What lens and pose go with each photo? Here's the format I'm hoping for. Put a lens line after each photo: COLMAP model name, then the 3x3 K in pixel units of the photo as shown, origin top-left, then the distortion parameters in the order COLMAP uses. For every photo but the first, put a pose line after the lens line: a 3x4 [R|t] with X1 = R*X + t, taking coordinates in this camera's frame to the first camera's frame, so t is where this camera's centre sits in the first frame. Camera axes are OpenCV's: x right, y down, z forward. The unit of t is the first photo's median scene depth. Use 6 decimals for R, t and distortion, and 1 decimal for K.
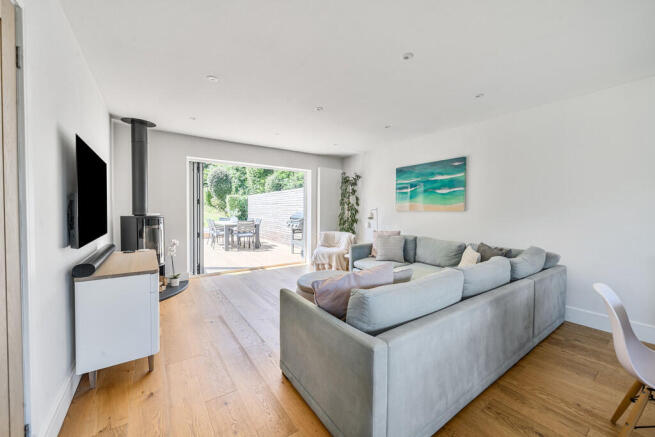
lens RADIAL K [[249.7, 0, 327.9], [0, 249.7, 216.8], [0, 0, 1]] dist [-0.001490, -0.000047]
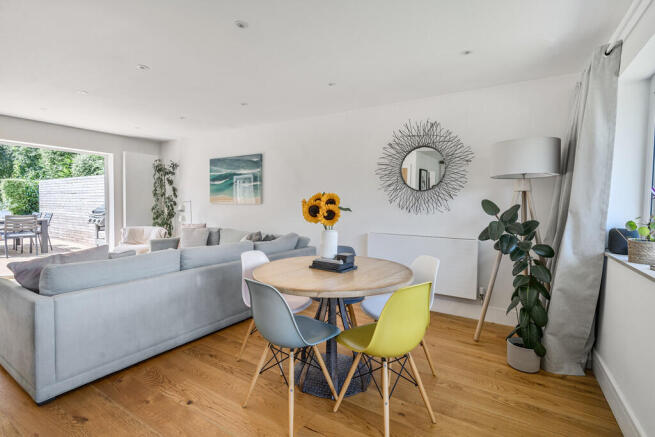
lens RADIAL K [[303.5, 0, 325.6], [0, 303.5, 217.7], [0, 0, 1]] dist [0.001251, 0.000405]
pose [[0.920927, -0.010179, 0.389603, 0.191028], [0.002142, 0.999776, 0.021059, 0.006903], [-0.389730, -0.018559, 0.920742, -0.218173]]
